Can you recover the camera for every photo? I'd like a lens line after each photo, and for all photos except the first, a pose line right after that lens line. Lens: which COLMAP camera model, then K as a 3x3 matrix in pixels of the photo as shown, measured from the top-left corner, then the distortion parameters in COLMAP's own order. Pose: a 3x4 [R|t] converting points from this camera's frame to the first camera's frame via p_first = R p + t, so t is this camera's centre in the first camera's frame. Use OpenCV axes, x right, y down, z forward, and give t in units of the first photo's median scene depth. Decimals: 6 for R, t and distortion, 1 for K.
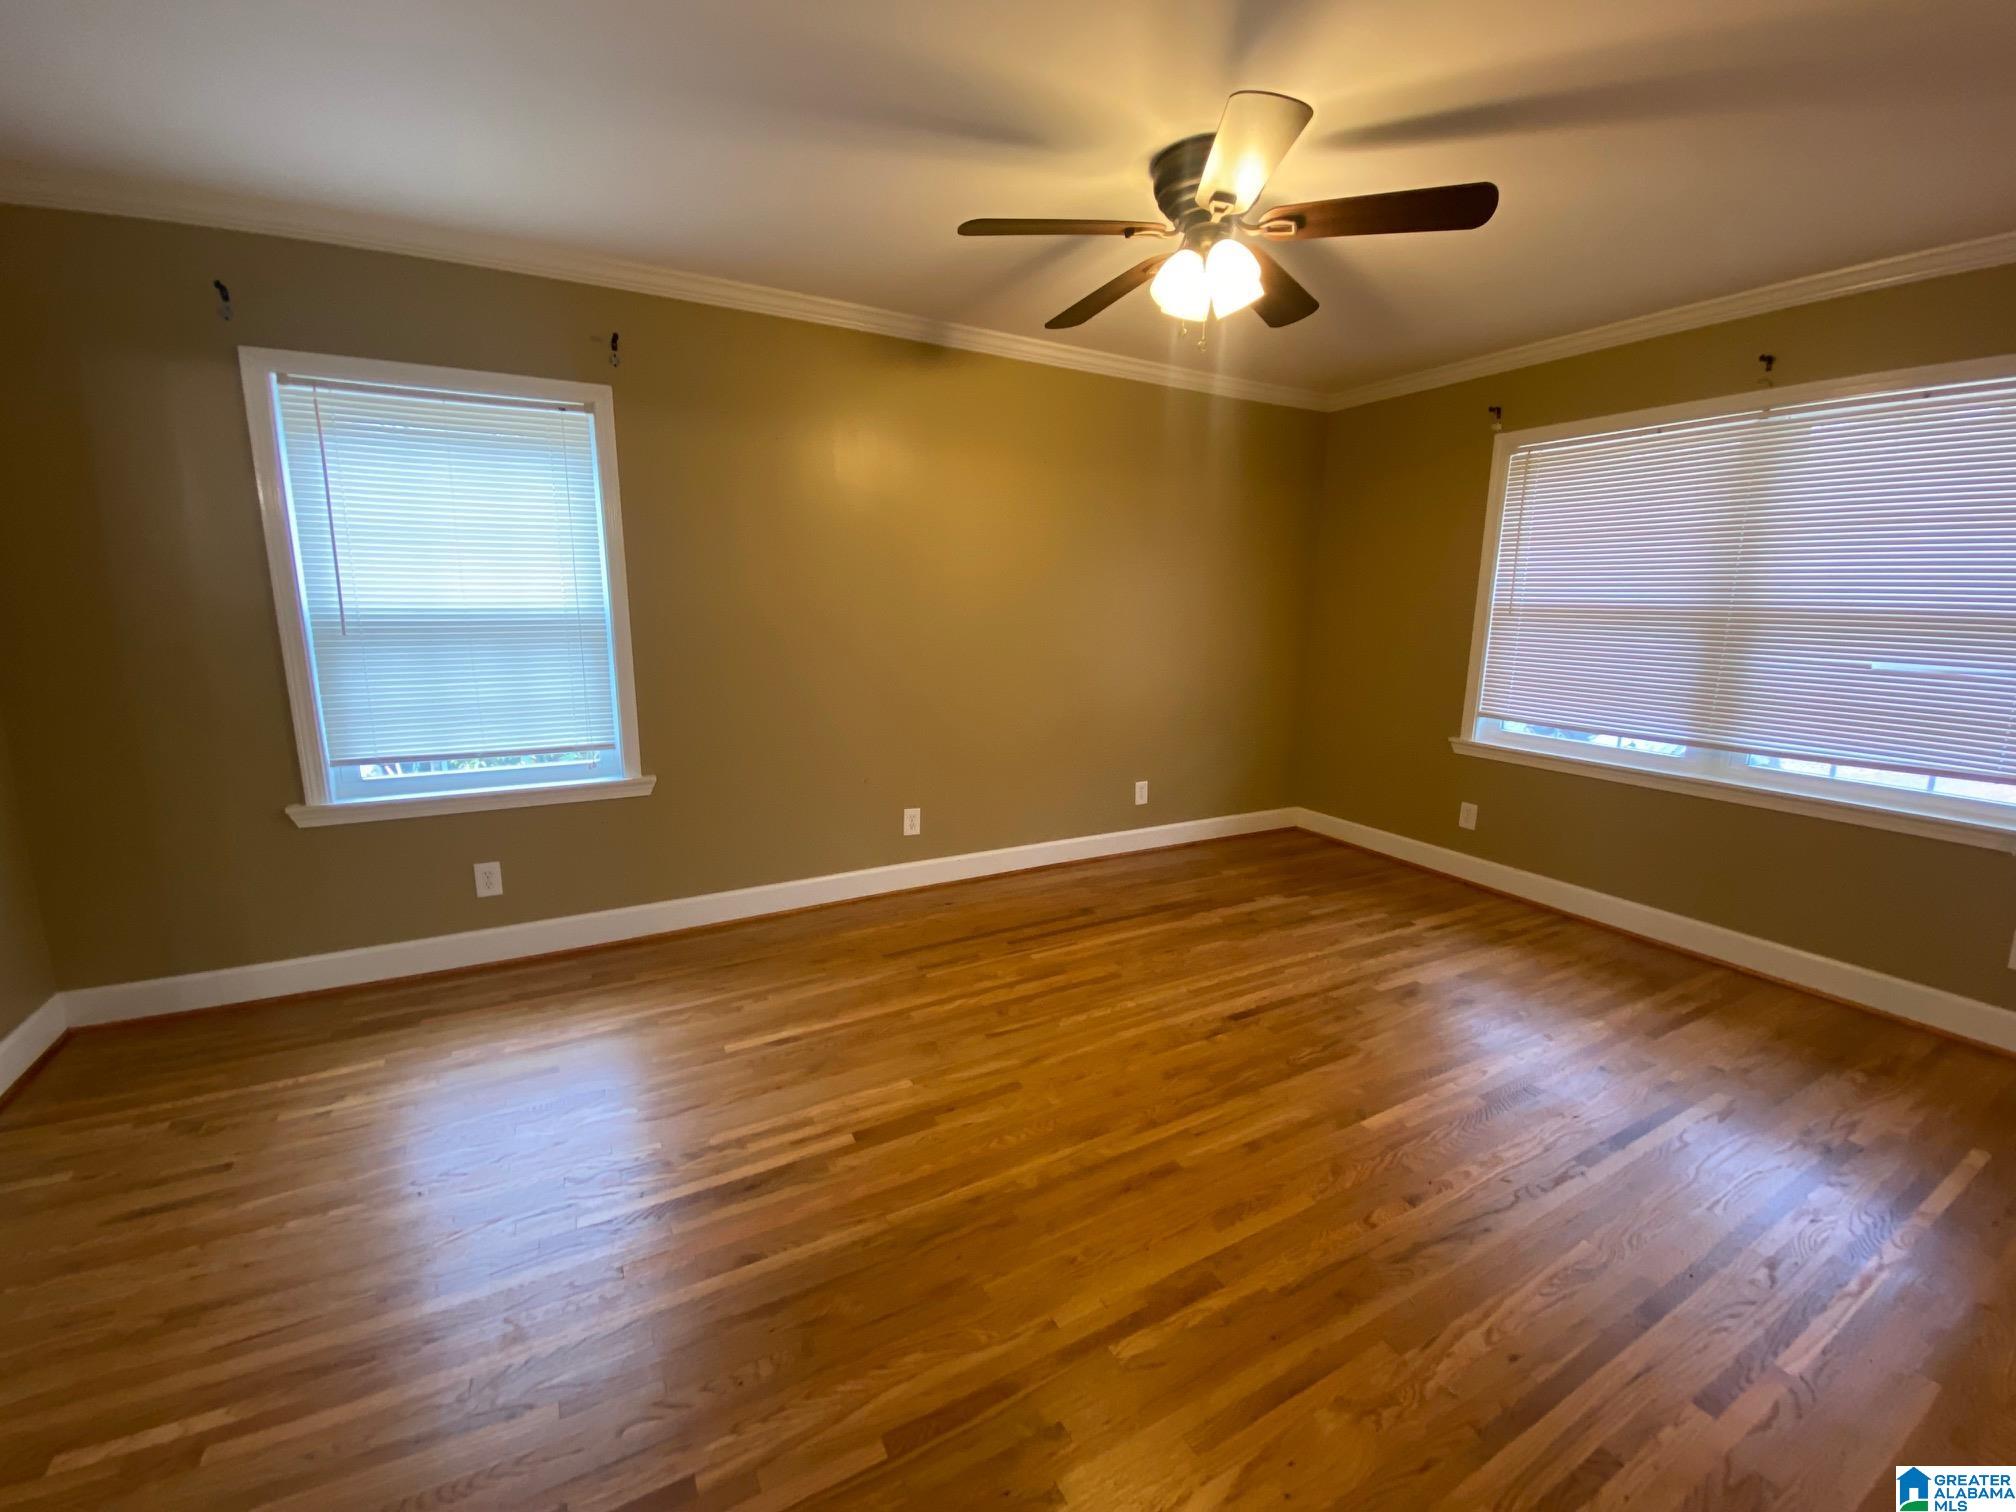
lens RADIAL K [[816.4, 0, 1008.0], [0, 816.4, 756.0], [0, 0, 1]] dist [0.027332, -0.025576]
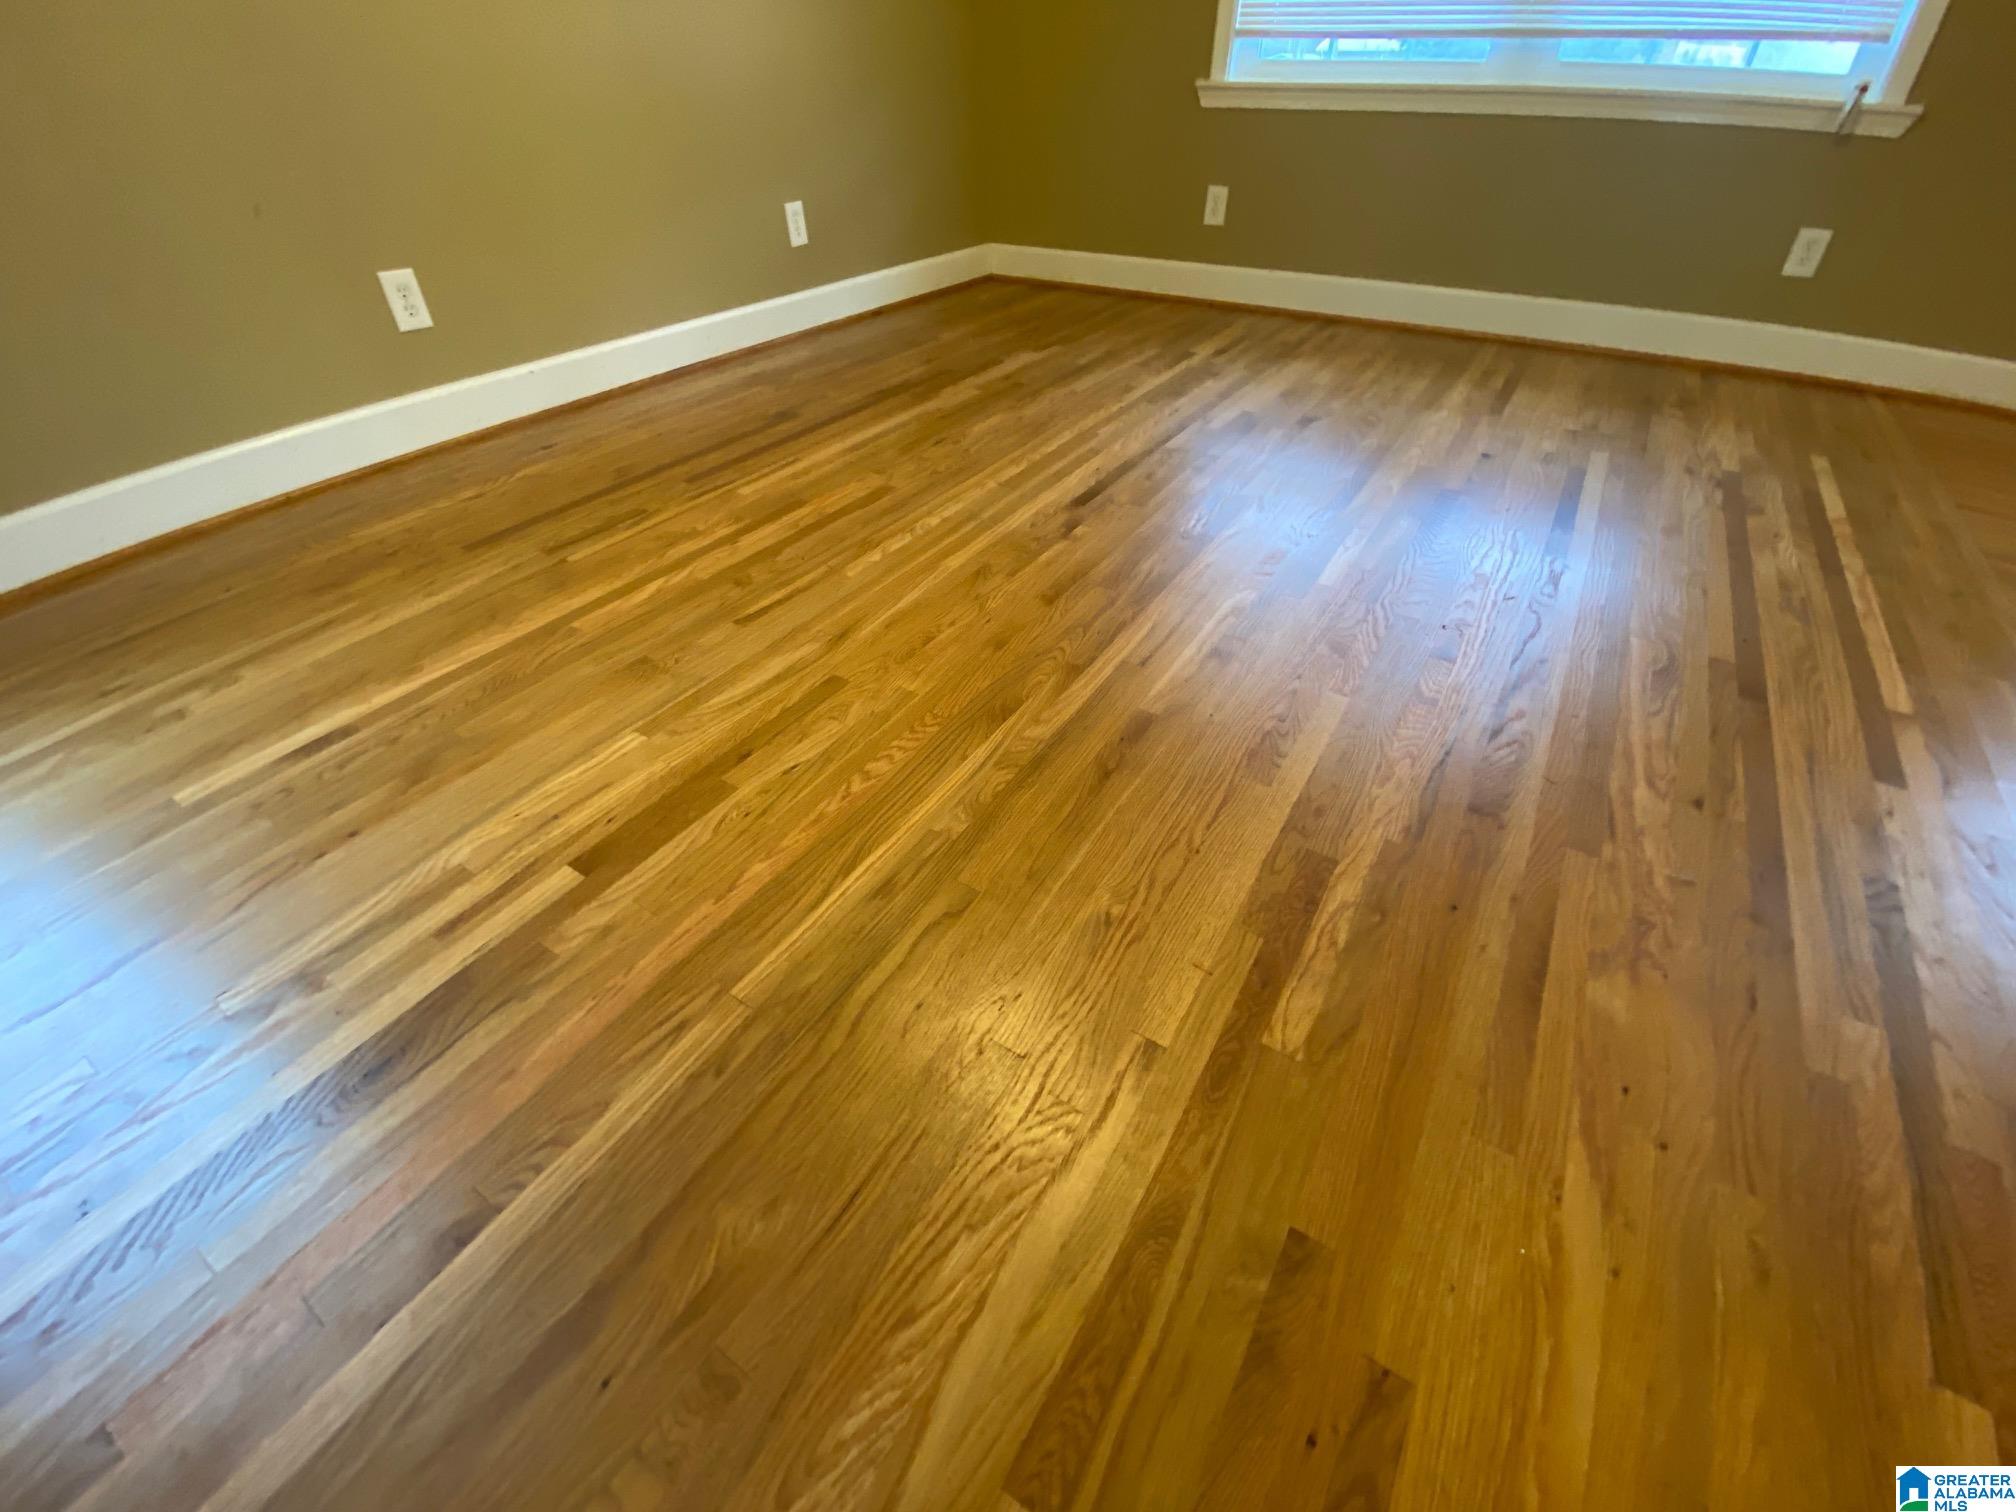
lens RADIAL K [[821.6, 0, 1016.1], [0, 821.6, 726.2], [0, 0, 1]] dist [0.064048, -0.041176]
pose [[0.872033, -0.319454, 0.370820, -0.086772], [0.108404, 0.864874, 0.490145, 0.127875], [-0.477291, -0.387225, 0.788828, 0.380688]]
